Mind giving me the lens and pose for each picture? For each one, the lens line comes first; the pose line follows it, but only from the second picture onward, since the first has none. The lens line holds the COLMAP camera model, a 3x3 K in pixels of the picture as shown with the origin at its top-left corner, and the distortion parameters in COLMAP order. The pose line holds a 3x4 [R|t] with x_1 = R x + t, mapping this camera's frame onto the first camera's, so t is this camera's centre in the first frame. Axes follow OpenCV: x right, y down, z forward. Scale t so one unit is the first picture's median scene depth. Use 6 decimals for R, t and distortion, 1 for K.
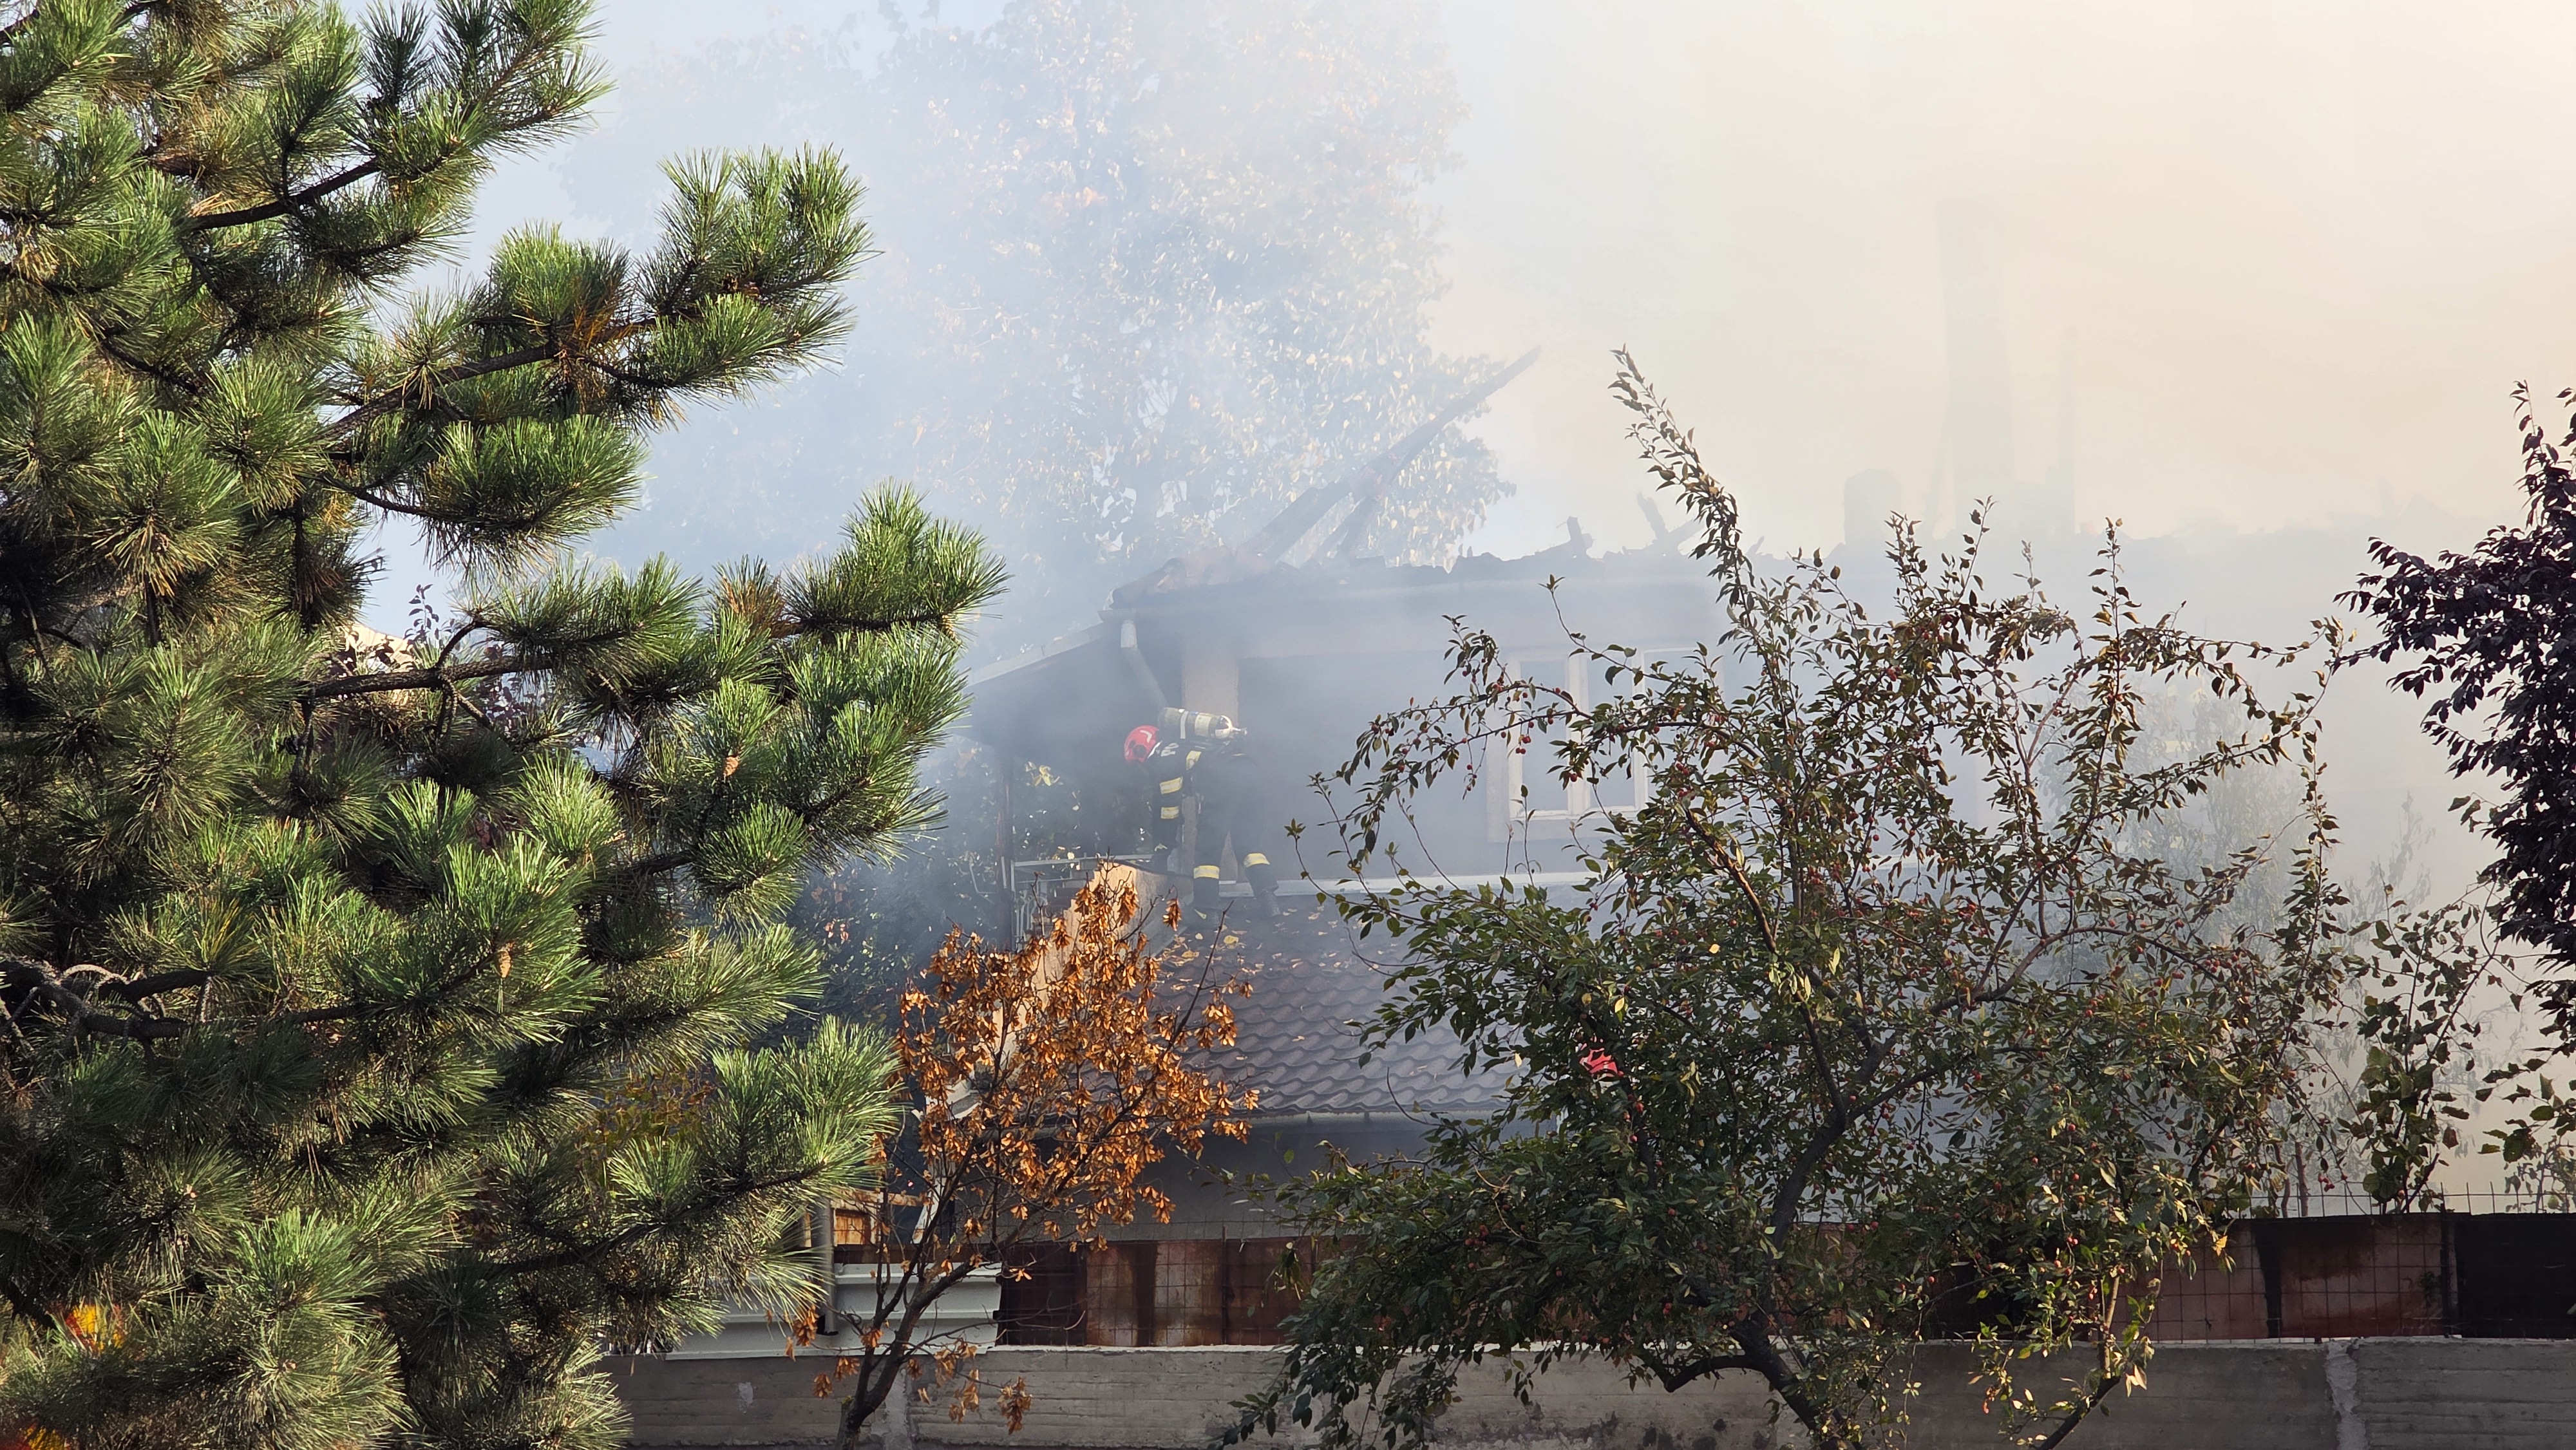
lens RADIAL K [[5223.4, 0, 1288.0], [0, 5223.4, 725.0], [0, 0, 1]] dist [0.201502, -1.990789]
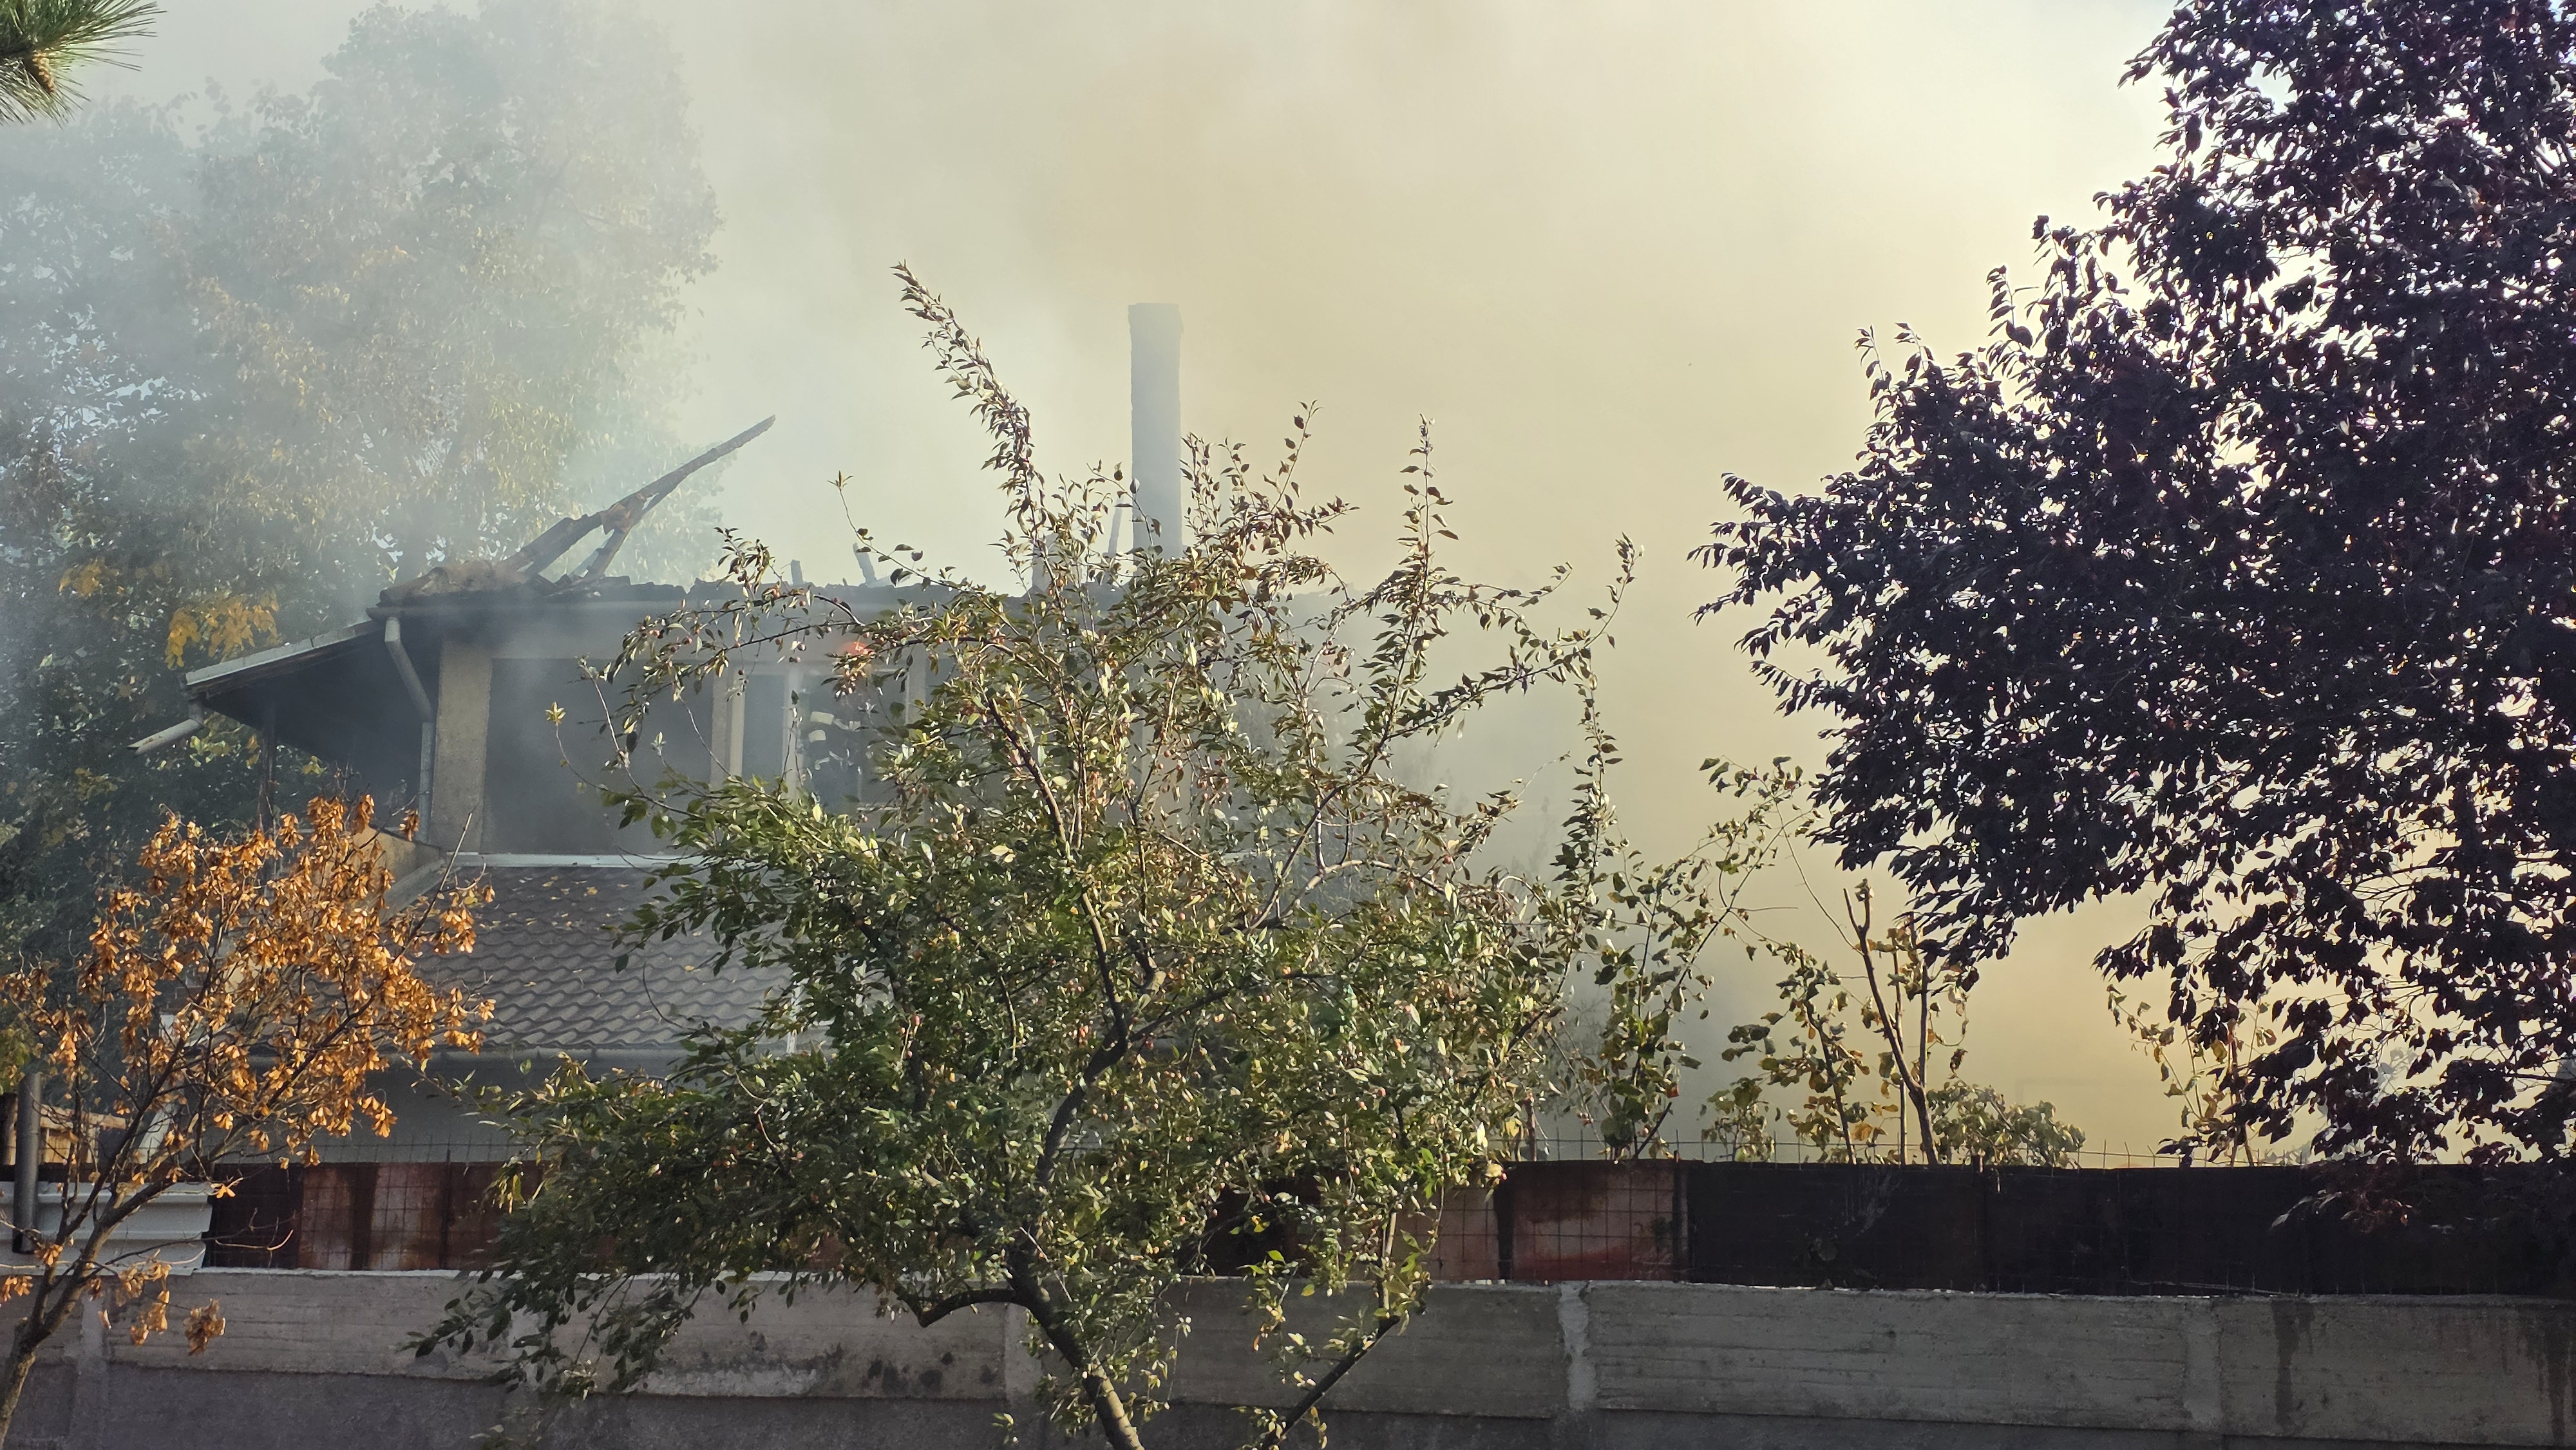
lens RADIAL K [[3415.5, 0, 1289.2], [0, 3415.5, 627.0], [0, 0, 1]] dist [0.018762, 0.112216]
pose [[0.974229, 0.059250, 0.217643, -0.004465], [-0.044049, 0.996282, -0.074044, 0.041592], [-0.221220, 0.062549, 0.973216, 0.355868]]
